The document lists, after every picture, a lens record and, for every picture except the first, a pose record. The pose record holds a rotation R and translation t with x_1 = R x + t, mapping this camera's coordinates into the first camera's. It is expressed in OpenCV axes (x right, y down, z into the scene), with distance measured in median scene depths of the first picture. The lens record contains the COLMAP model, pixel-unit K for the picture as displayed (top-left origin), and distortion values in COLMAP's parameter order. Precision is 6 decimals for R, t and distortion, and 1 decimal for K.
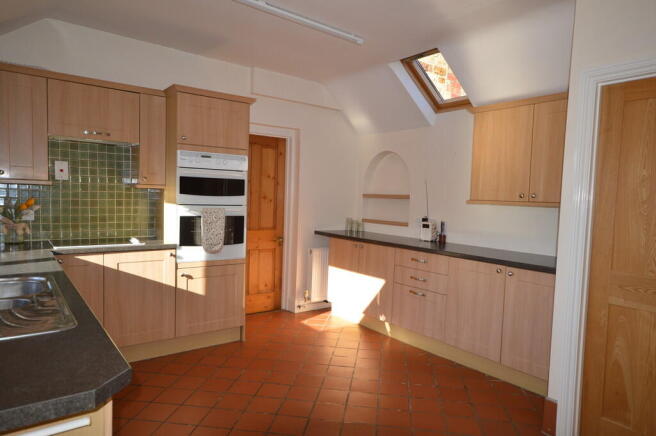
lens RADIAL K [[412.5, 0, 331.9], [0, 412.5, 218.6], [0, 0, 1]] dist [-0.005740, -0.004503]
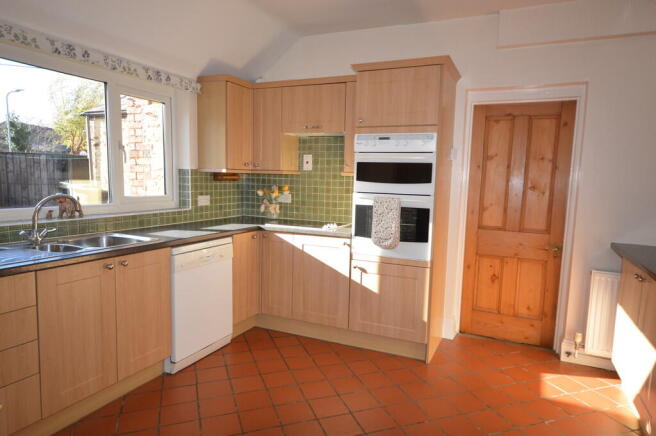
lens RADIAL K [[412.5, 0, 327.8], [0, 412.5, 217.5], [0, 0, 1]] dist [-0.005740, -0.004503]
pose [[0.472003, 0.066181, -0.879109, 0.418494], [-0.058847, 0.997320, 0.043484, -0.013037], [0.879631, 0.031208, 0.474632, 0.474279]]
